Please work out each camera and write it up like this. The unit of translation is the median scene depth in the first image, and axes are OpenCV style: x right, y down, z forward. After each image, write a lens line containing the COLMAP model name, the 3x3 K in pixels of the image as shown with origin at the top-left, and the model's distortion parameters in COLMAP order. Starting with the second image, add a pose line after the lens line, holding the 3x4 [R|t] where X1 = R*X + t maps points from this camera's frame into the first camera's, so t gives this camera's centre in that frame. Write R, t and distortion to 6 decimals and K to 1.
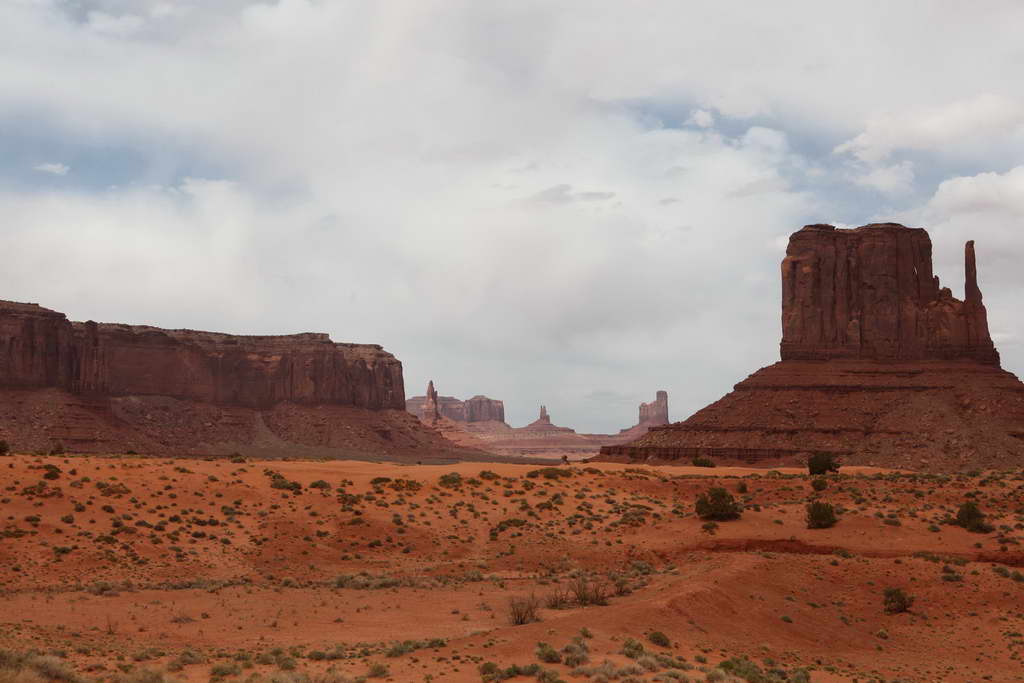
lens RADIAL K [[1159.9, 0, 517.7], [0, 1159.9, 340.9], [0, 0, 1]] dist [-0.025897, 0.000000]
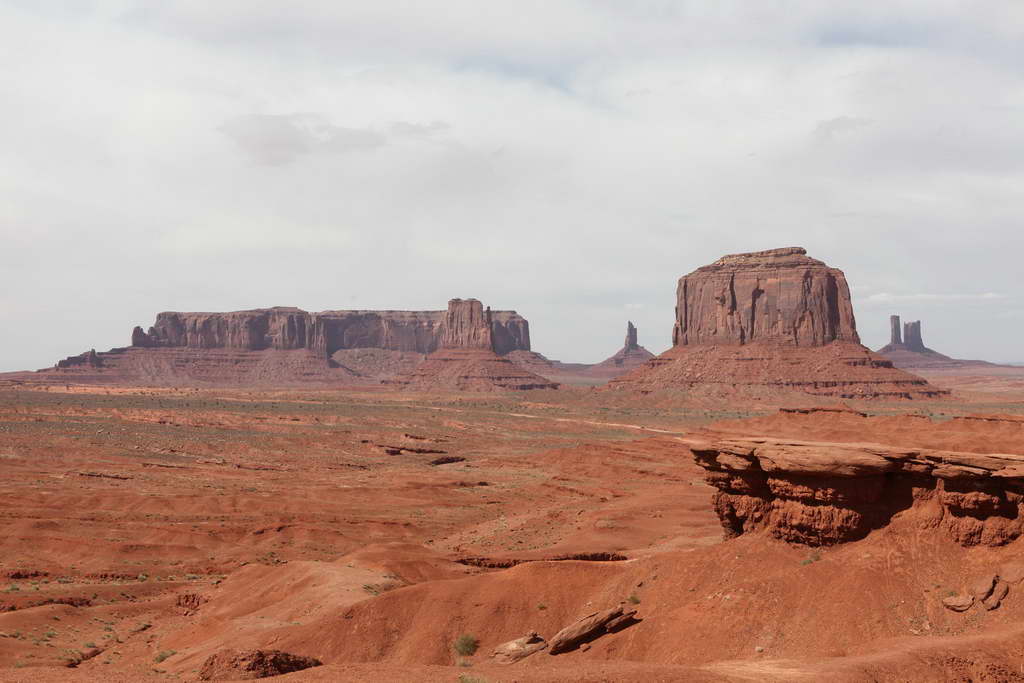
lens RADIAL K [[1383.3, 0, 519.4], [0, 1383.3, 351.2], [0, 0, 1]] dist [0.018882, 0.000000]
pose [[0.900803, -0.014150, -0.433997, 1.901848], [0.052186, 0.995753, 0.075851, -0.226287], [0.431080, -0.090975, 0.897716, -1.971715]]
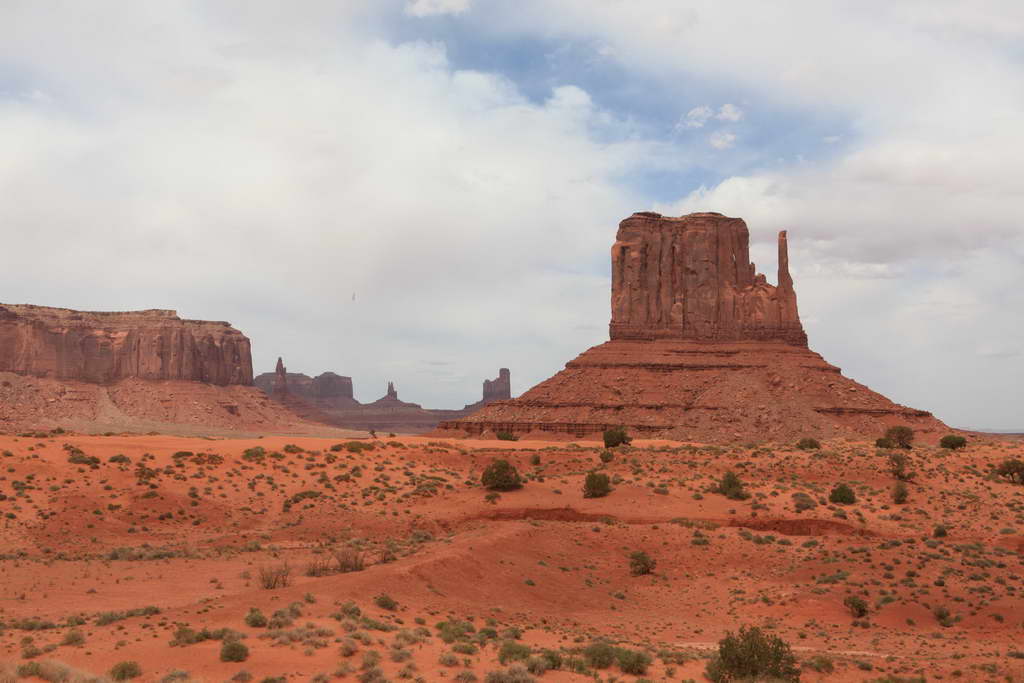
lens RADIAL K [[1117.4, 0, 517.2], [0, 1117.4, 342.1], [0, 0, 1]] dist [-0.033947, 0.000000]
pose [[0.991243, 0.007250, 0.131849, 0.008883], [-0.009856, 0.999769, 0.019126, -0.000025], [-0.131680, -0.020258, 0.991085, -0.001389]]
